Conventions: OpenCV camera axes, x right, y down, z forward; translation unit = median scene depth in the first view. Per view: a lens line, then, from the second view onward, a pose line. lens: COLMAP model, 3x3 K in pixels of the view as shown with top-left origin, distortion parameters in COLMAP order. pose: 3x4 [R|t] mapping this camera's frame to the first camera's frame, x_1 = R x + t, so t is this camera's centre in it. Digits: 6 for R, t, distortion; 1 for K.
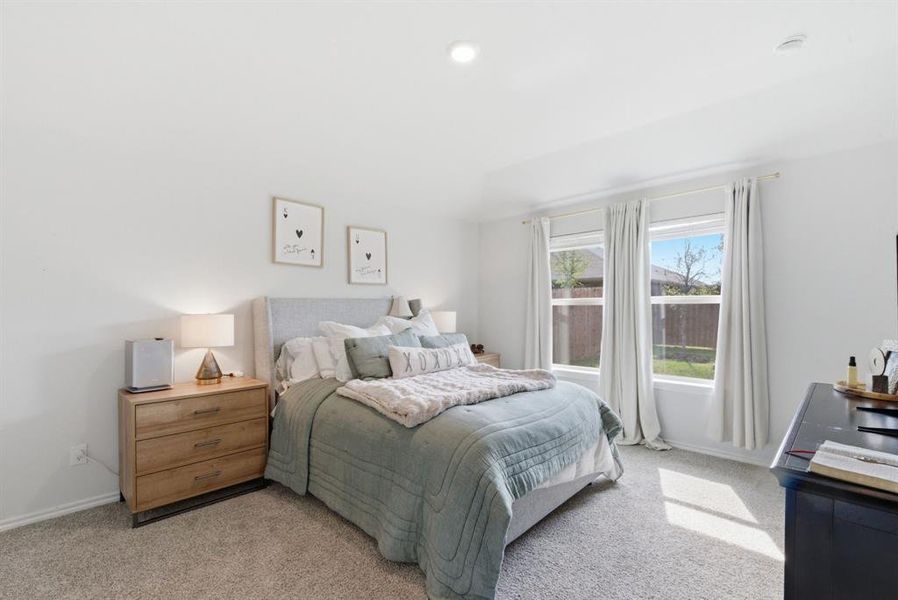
lens RADIAL K [[408.3, 0, 456.5], [0, 408.3, 304.4], [0, 0, 1]] dist [0.004768, -0.002240]
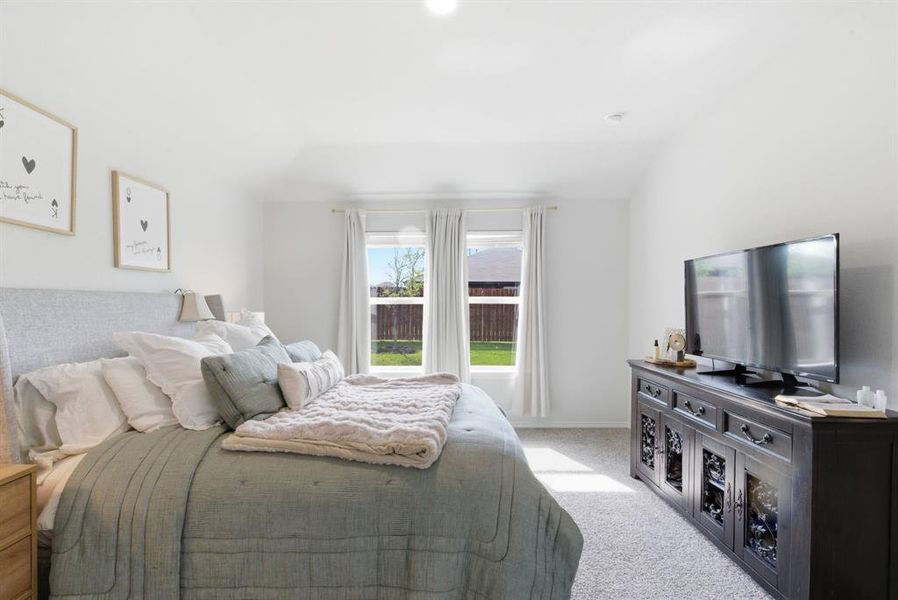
lens RADIAL K [[408.3, 0, 419.3], [0, 408.3, 304.2], [0, 0, 1]] dist [0.004768, -0.002240]
pose [[0.727914, 0.003965, 0.685656, -0.392305], [-0.006596, 0.999977, 0.001220, 0.000059], [-0.685636, -0.005411, 0.727924, 0.286102]]
